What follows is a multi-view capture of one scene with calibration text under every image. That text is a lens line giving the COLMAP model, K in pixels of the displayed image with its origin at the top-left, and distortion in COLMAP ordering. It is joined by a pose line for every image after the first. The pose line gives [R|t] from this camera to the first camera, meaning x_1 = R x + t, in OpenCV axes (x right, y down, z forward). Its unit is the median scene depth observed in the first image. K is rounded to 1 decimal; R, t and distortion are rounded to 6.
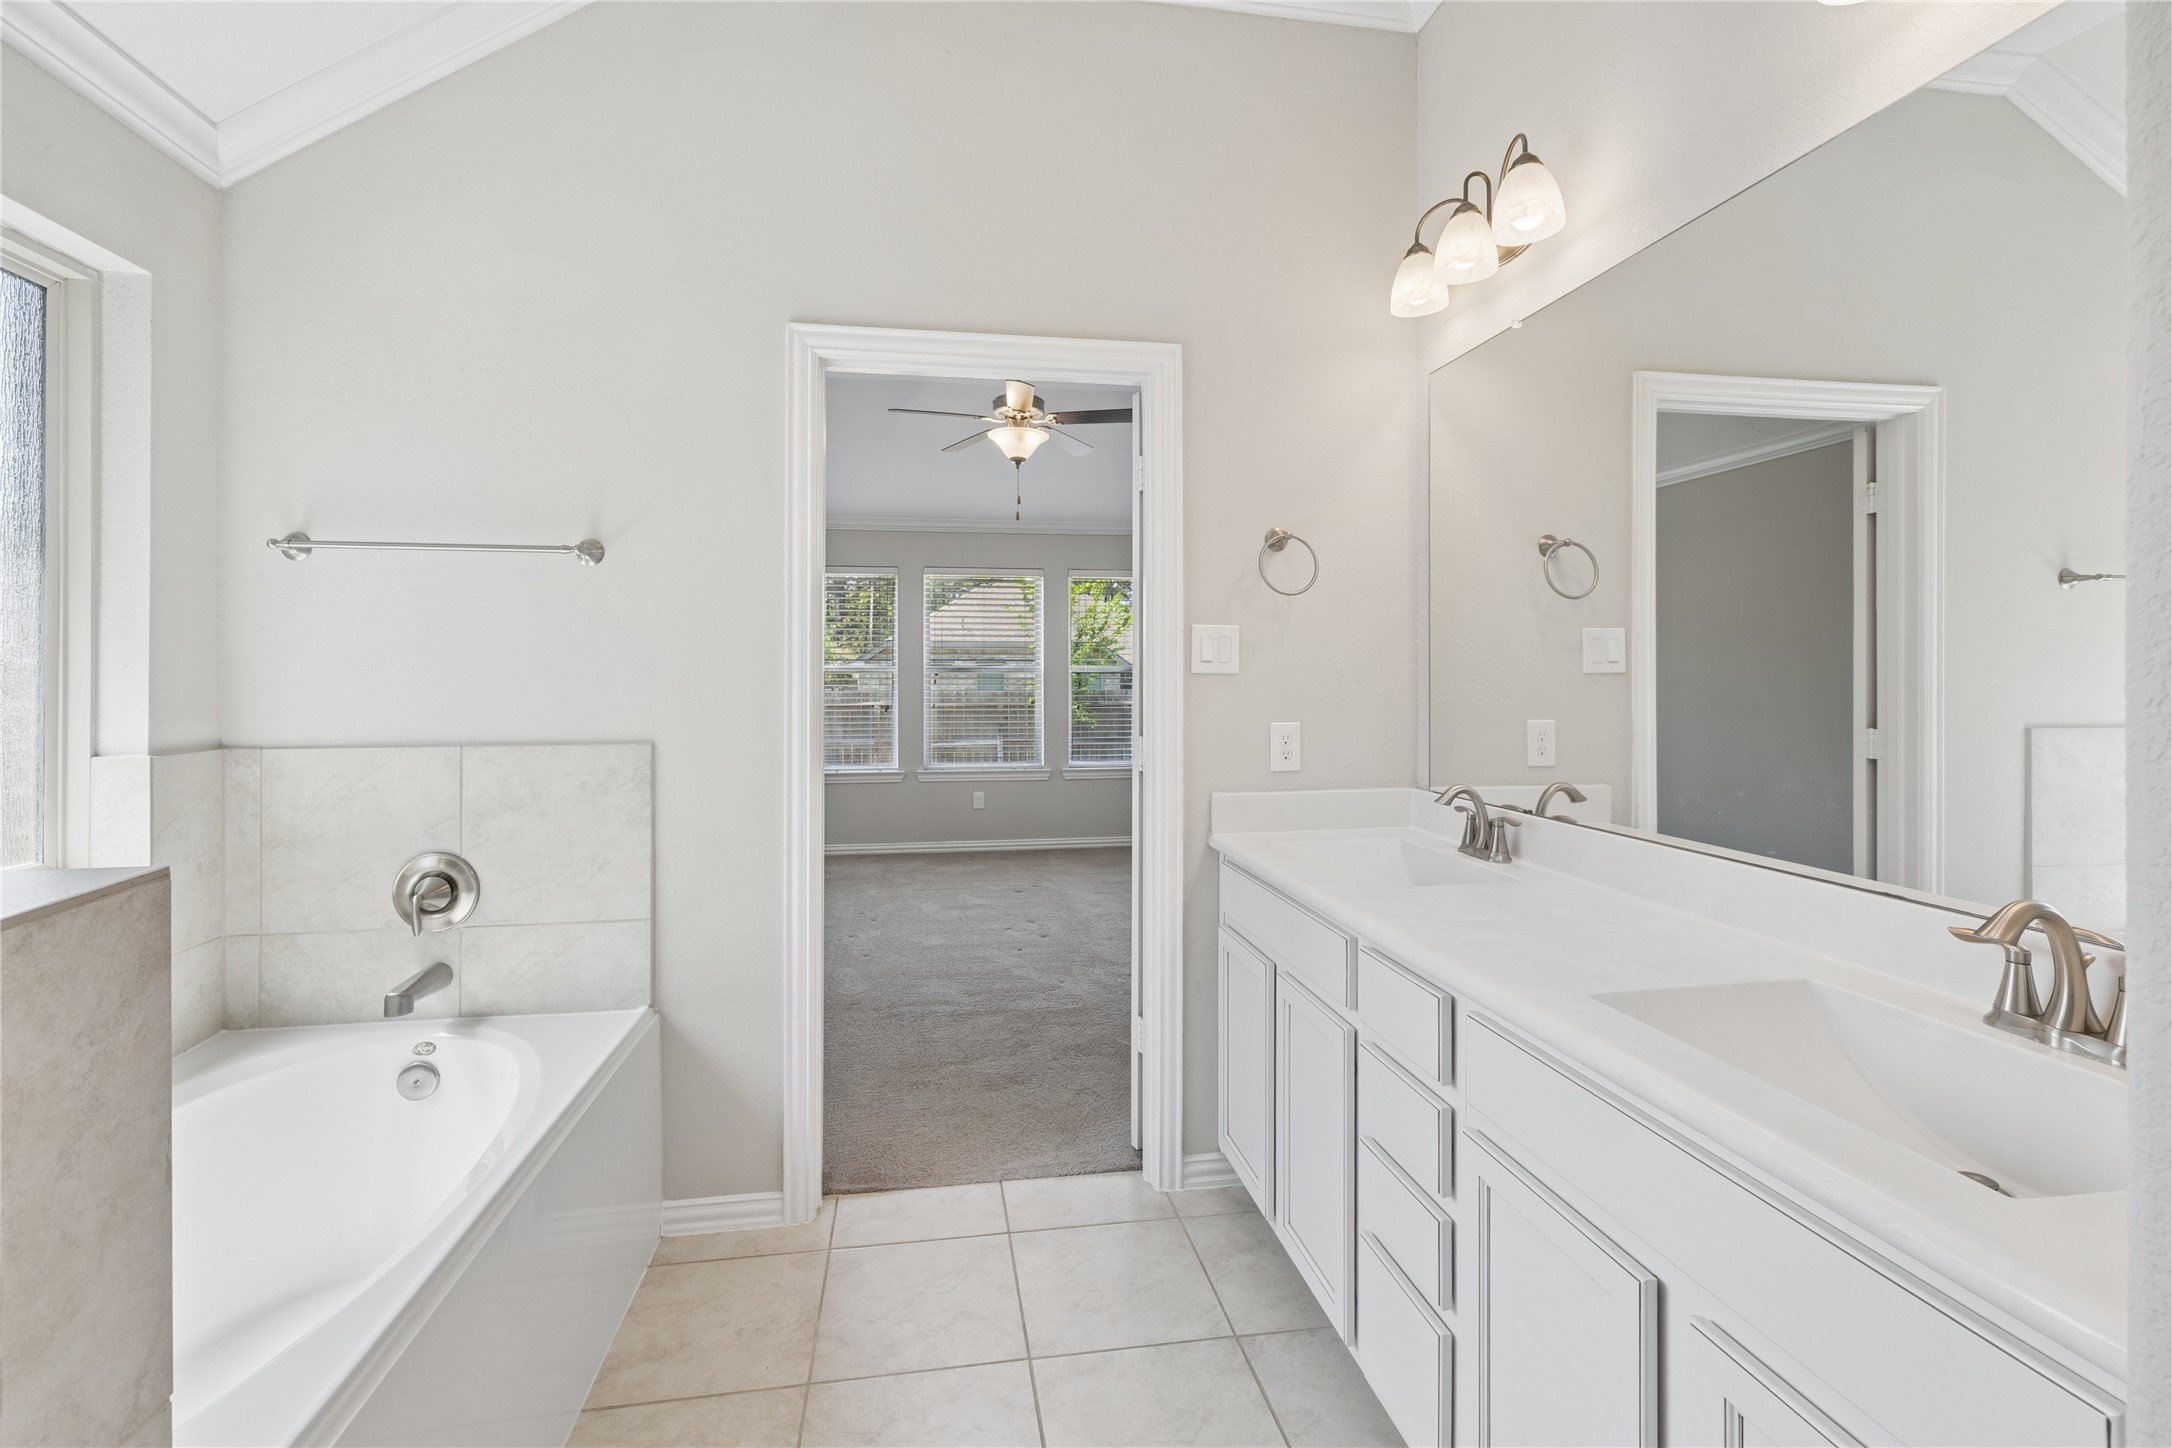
lens RADIAL K [[937.0, 0, 1077.7], [0, 937.0, 663.3], [0, 0, 1]] dist [0.001450, 0.000158]
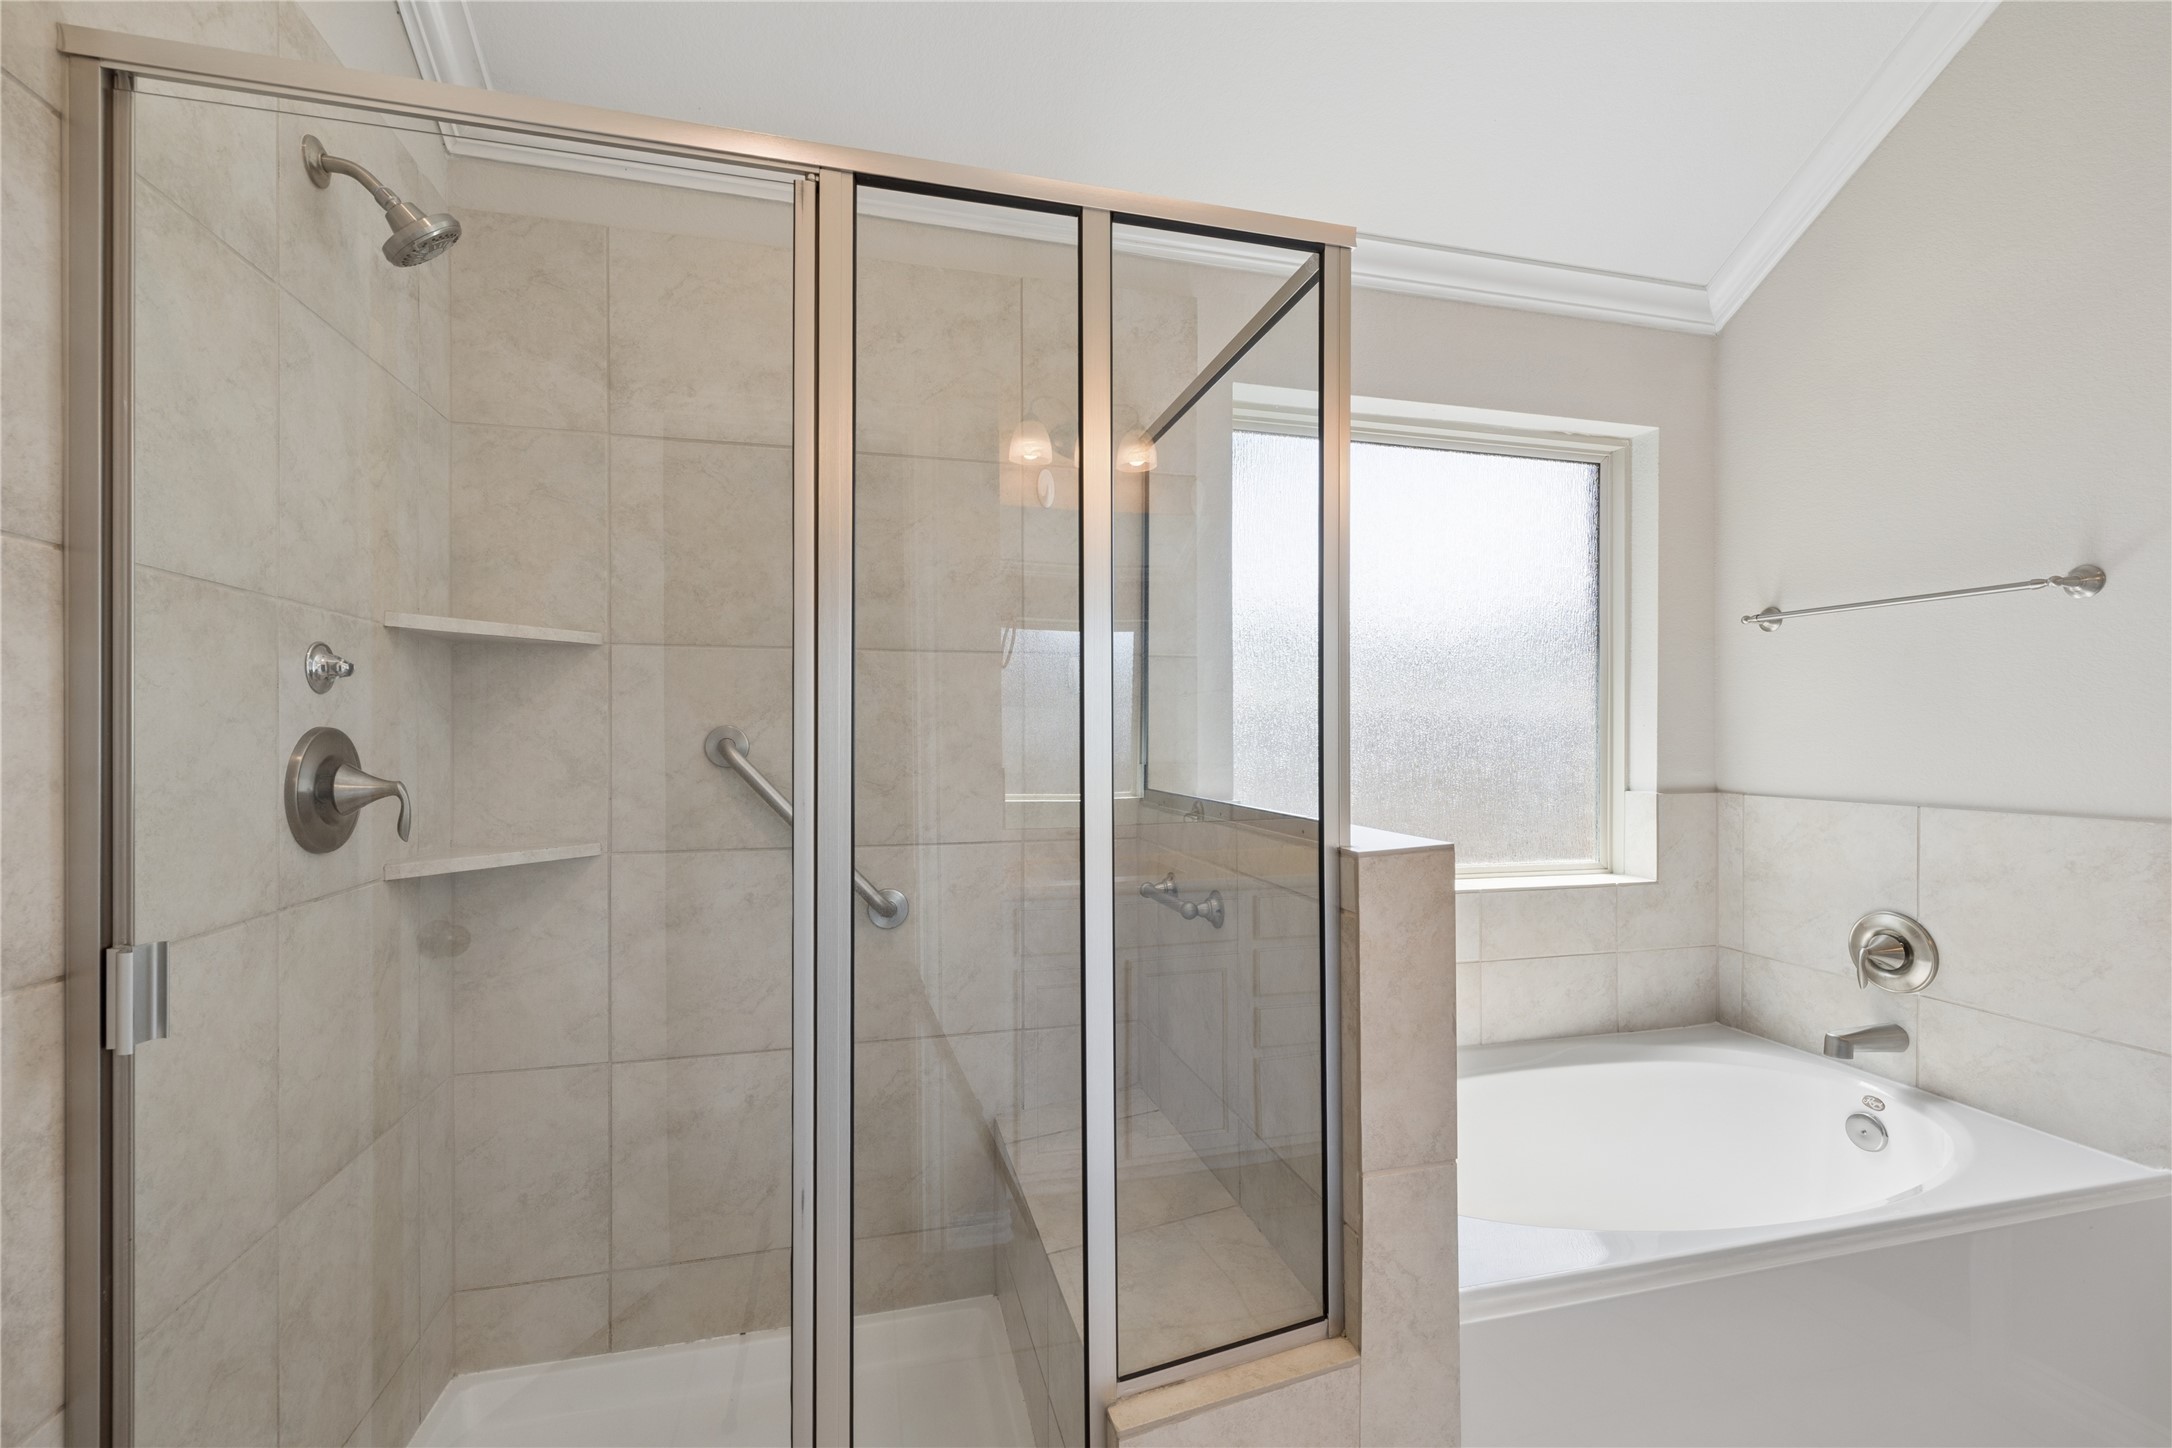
lens RADIAL K [[932.3, 0, 1086.0], [0, 932.3, 724.0], [0, 0, 1]] dist [0.000541, 0.000074]
pose [[0.093246, -0.009388, -0.995599, 0.224044], [0.010440, 0.999910, -0.008451, 0.003749], [0.995588, -0.009606, 0.093336, 0.068829]]
